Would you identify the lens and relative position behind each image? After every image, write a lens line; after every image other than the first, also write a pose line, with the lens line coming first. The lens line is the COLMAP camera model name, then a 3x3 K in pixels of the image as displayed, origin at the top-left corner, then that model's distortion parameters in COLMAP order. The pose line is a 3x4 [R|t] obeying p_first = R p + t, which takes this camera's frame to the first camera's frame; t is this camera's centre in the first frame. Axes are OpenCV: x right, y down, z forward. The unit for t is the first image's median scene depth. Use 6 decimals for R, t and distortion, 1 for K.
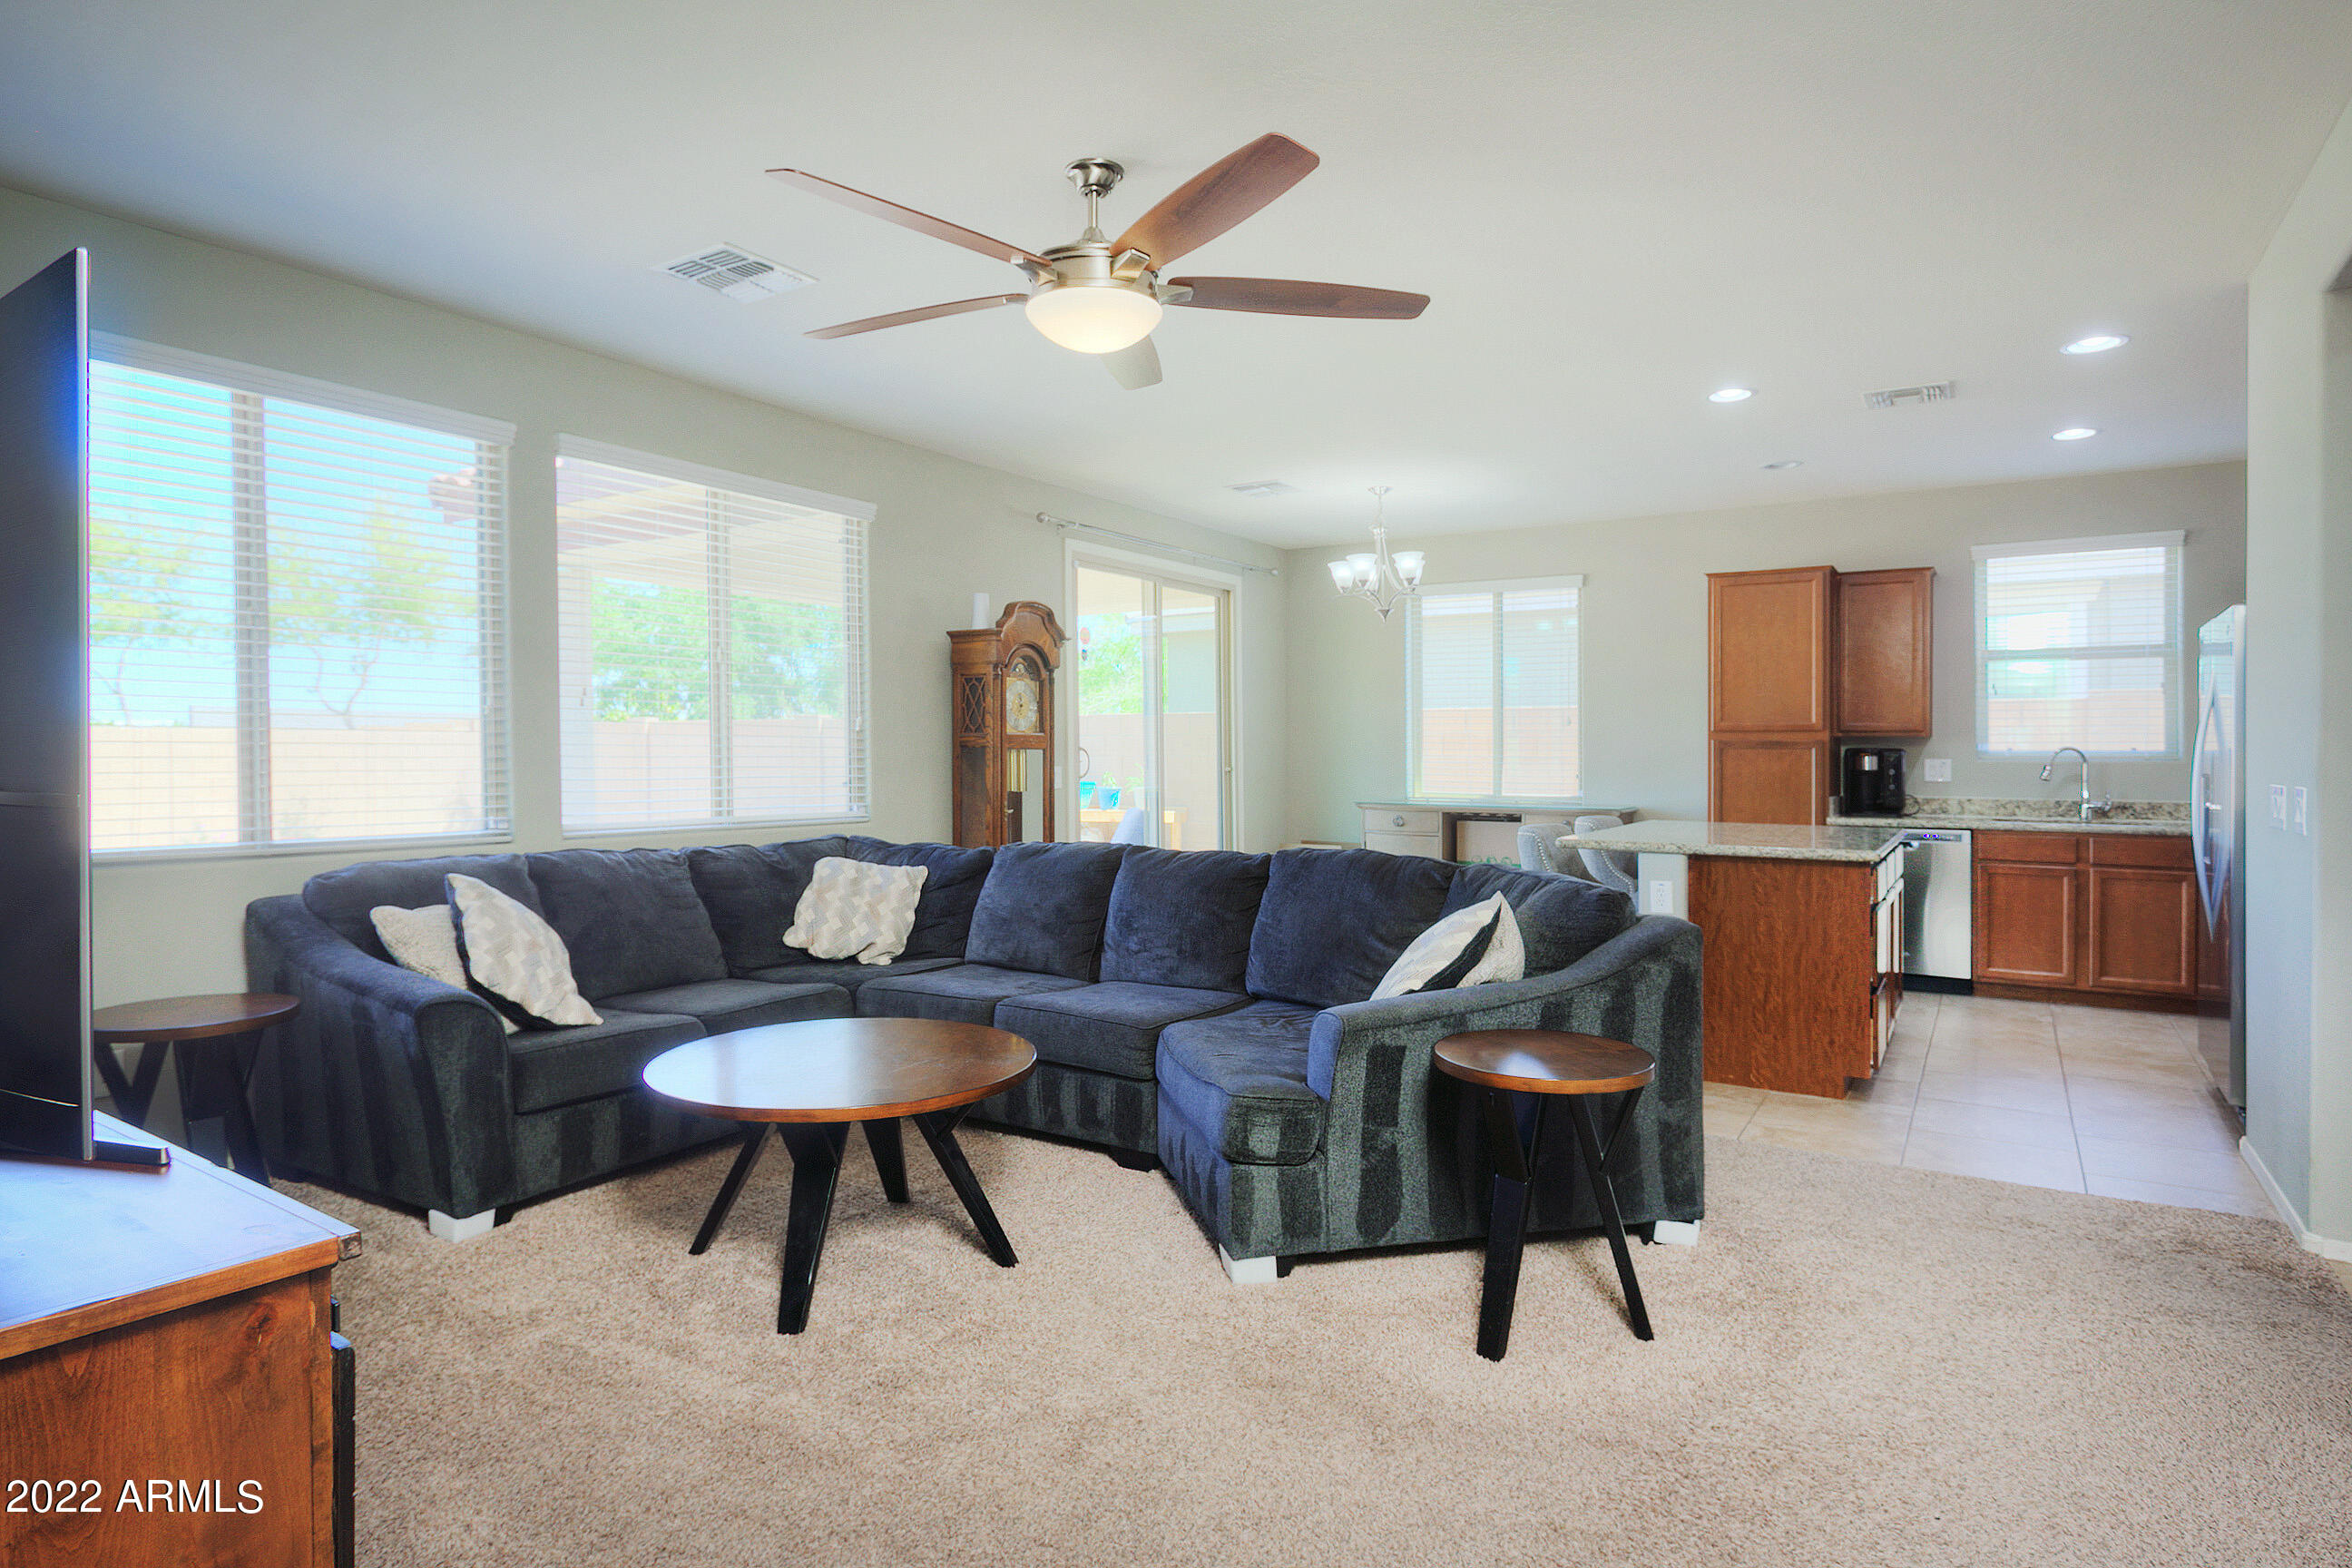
lens RADIAL K [[1206.6, 0, 1179.0], [0, 1206.6, 762.1], [0, 0, 1]] dist [-0.000247, 0.001838]
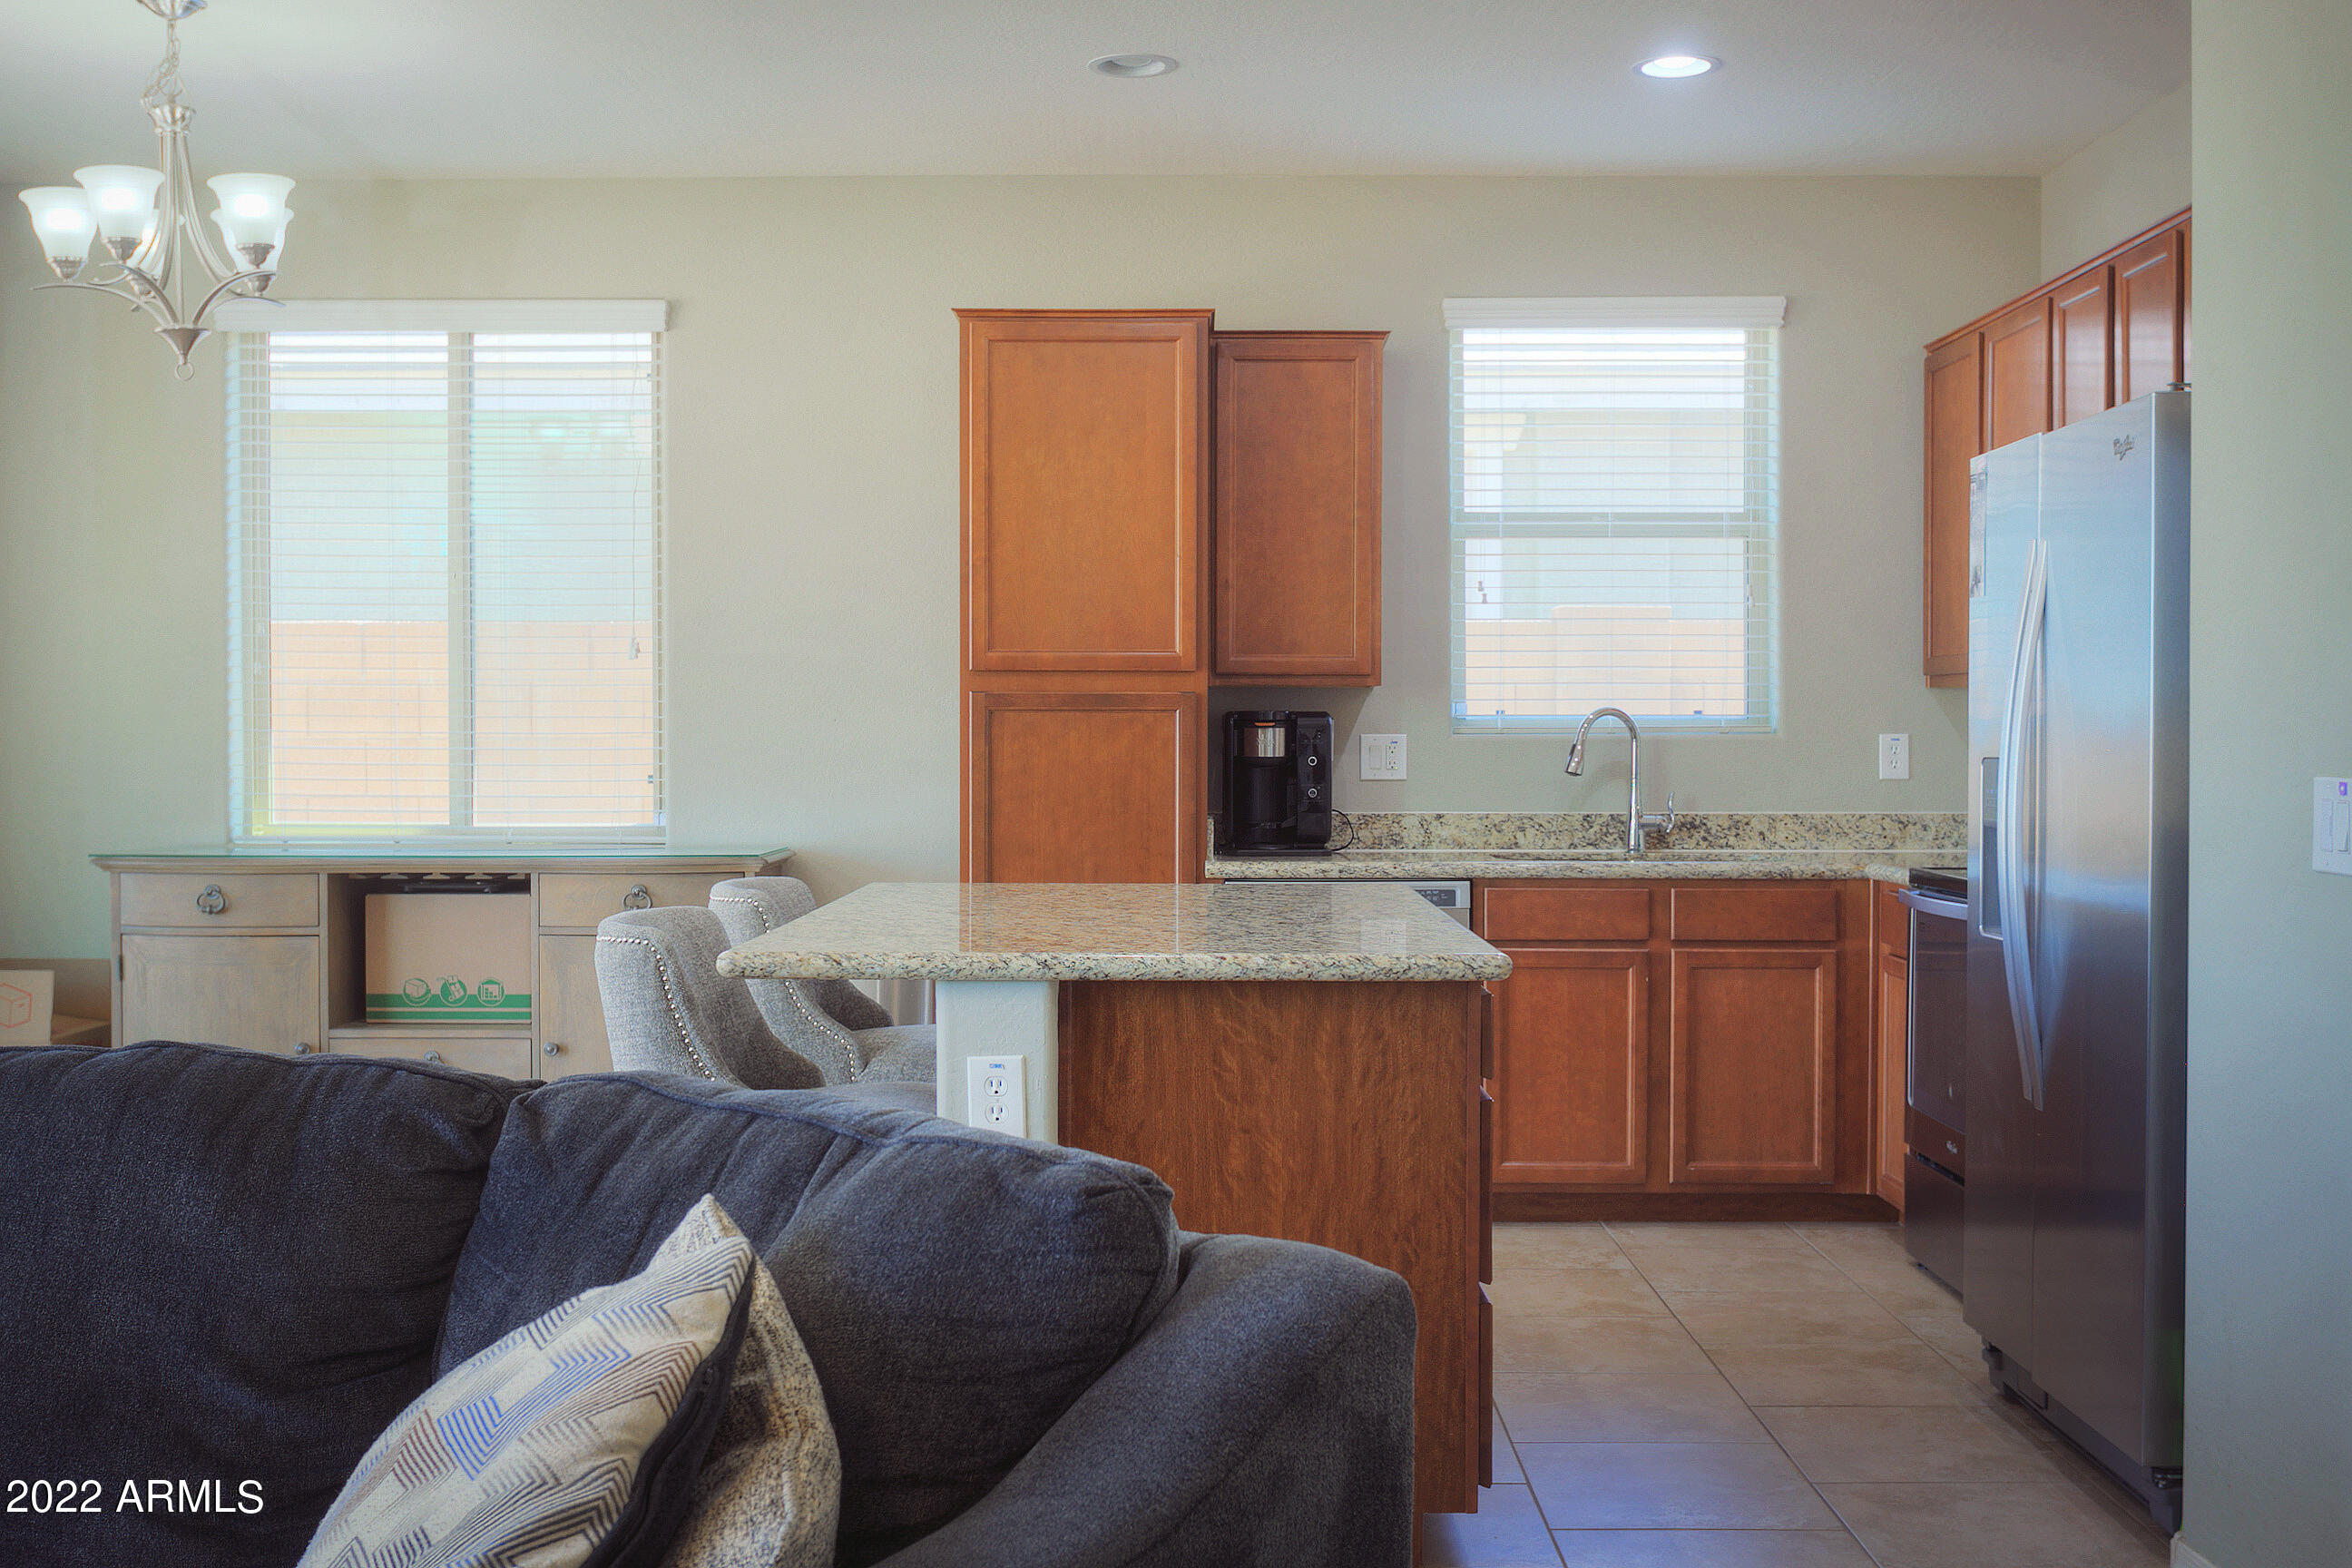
lens RADIAL K [[2391.5, 0, 1070.1], [0, 2391.5, 815.8], [0, 0, 1]] dist [-0.003231, 0.000000]
pose [[0.859346, -0.020725, 0.510975, 0.029215], [0.007467, 0.999580, 0.027985, 0.002617], [-0.511341, -0.020233, 0.859140, 0.245981]]
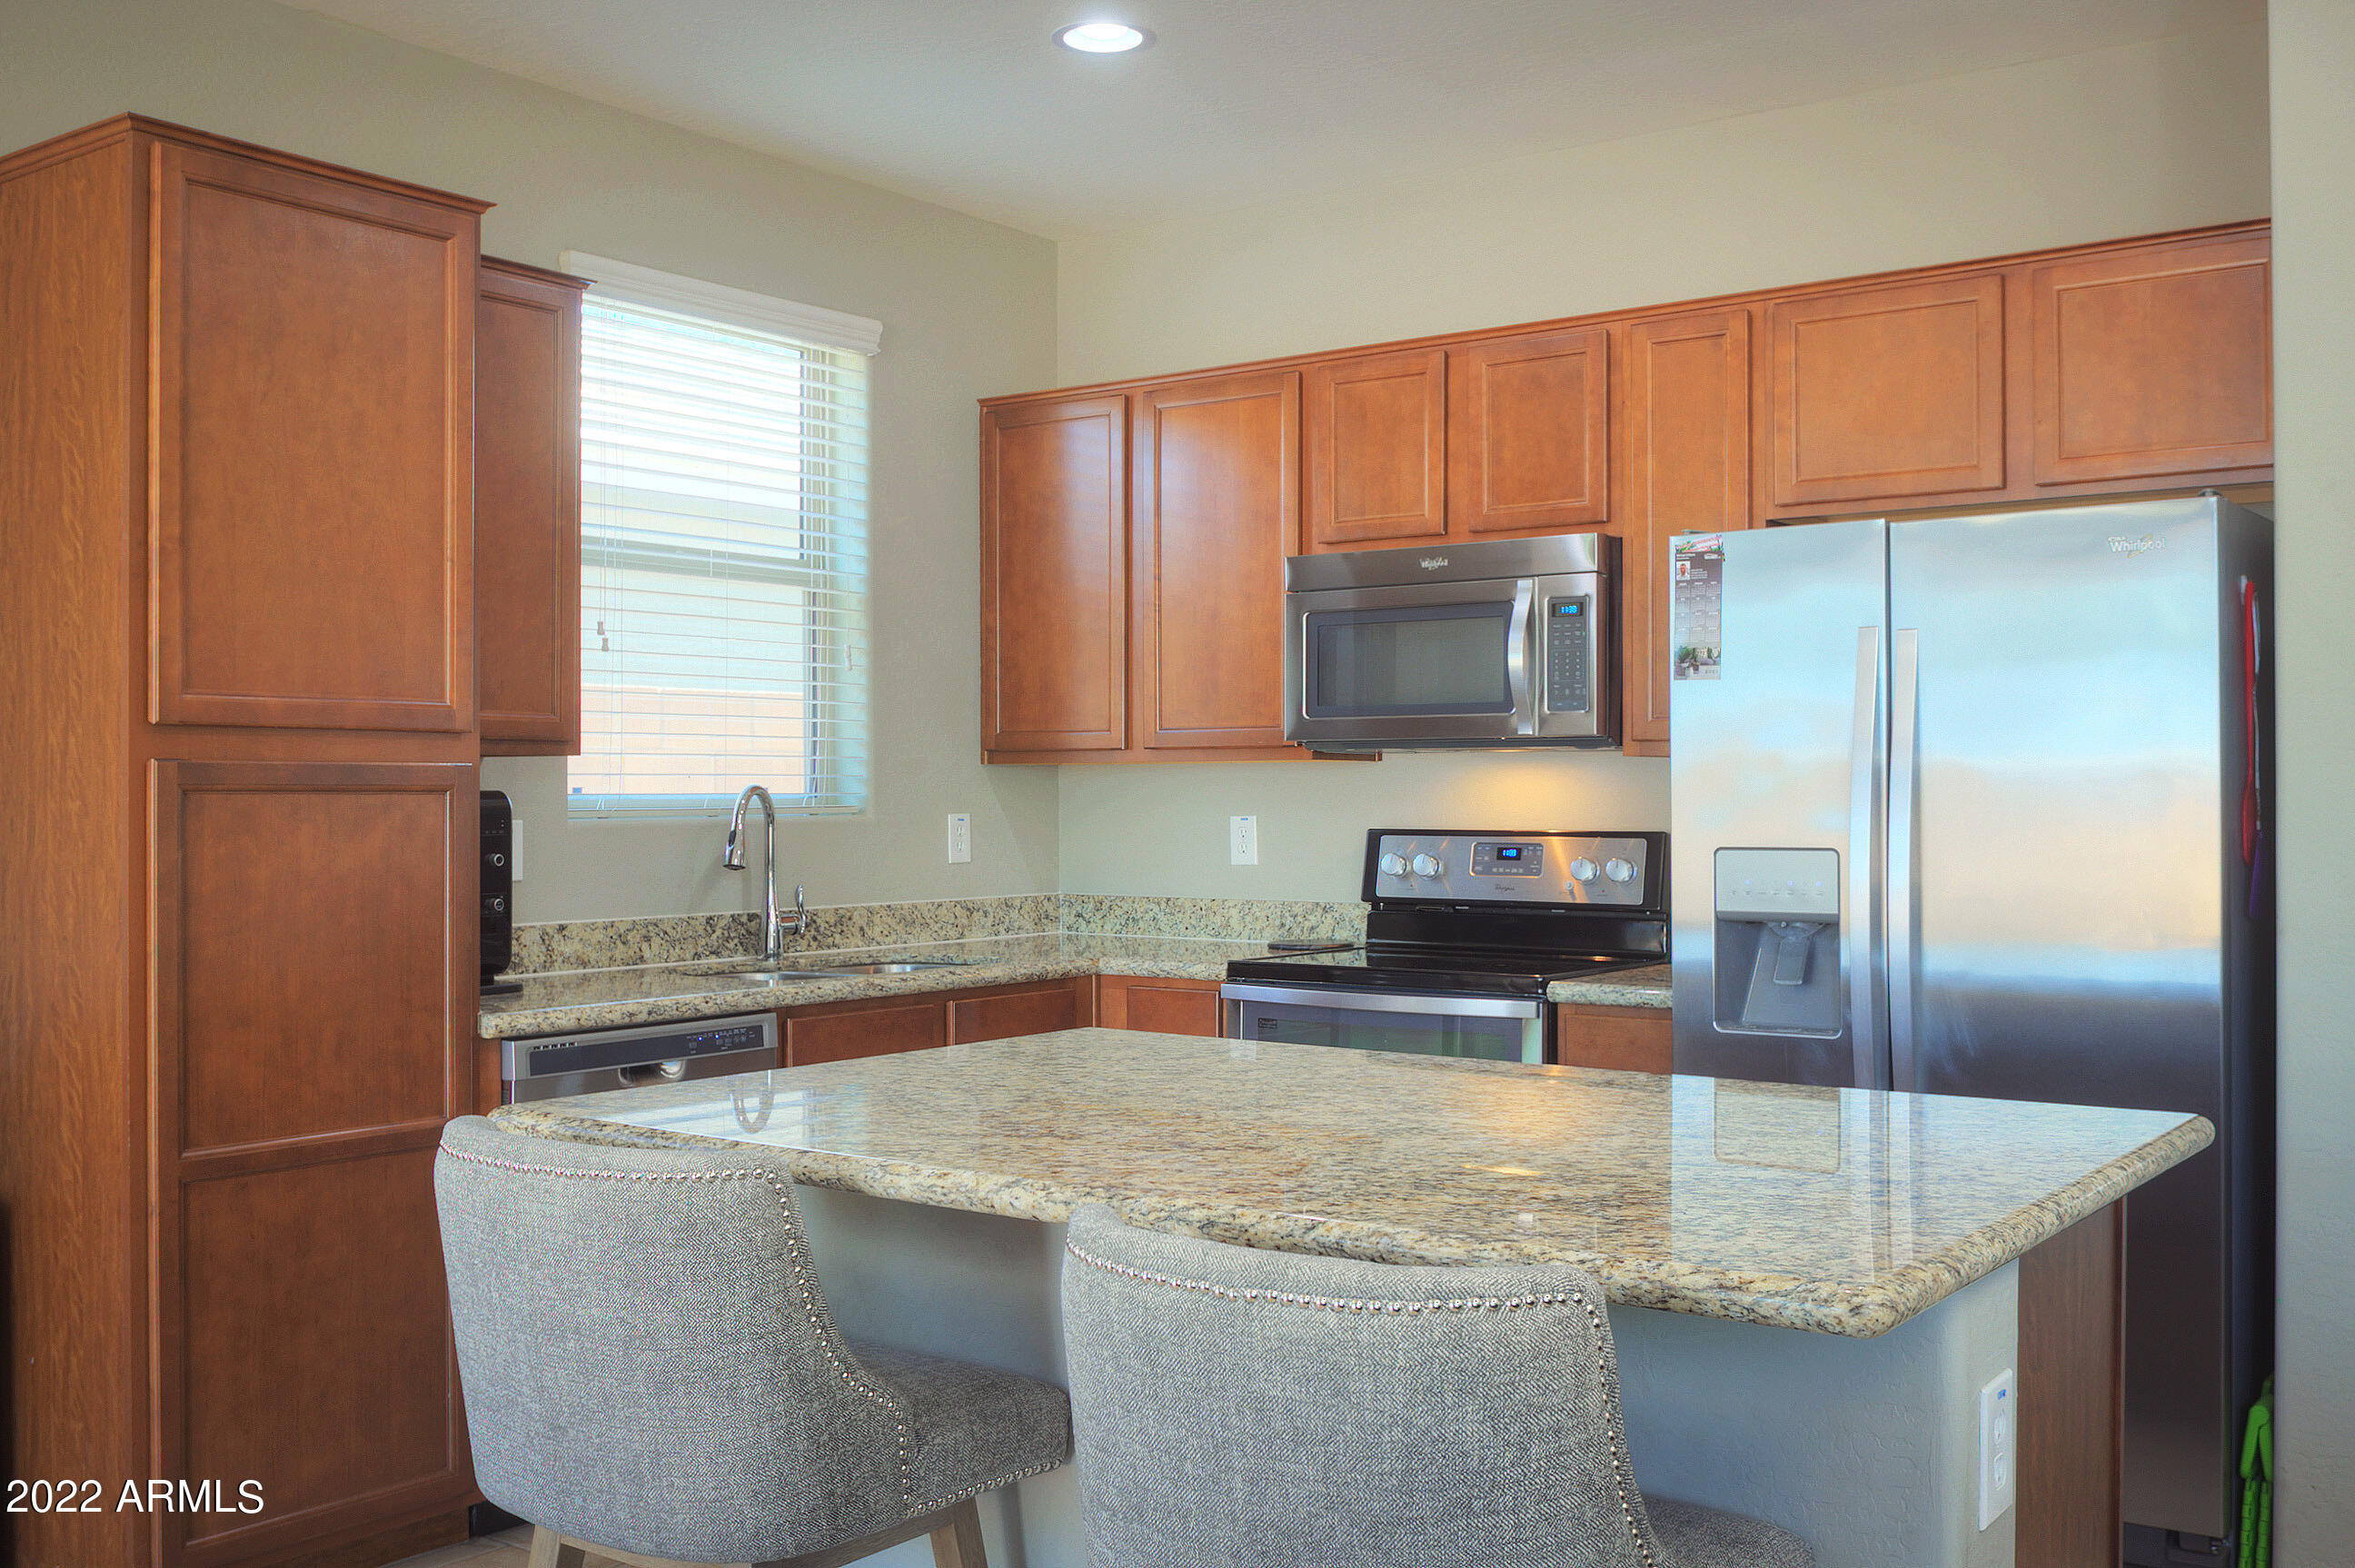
lens RADIAL K [[2284.4, 0, 1143.9], [0, 2284.4, 784.8], [0, 0, 1]] dist [-0.021789, 0.000000]
pose [[0.055237, -0.001576, 0.998472, -0.036909], [0.011000, 0.999939, 0.000970, -0.011822], [-0.998413, 0.010929, 0.055251, 0.797248]]
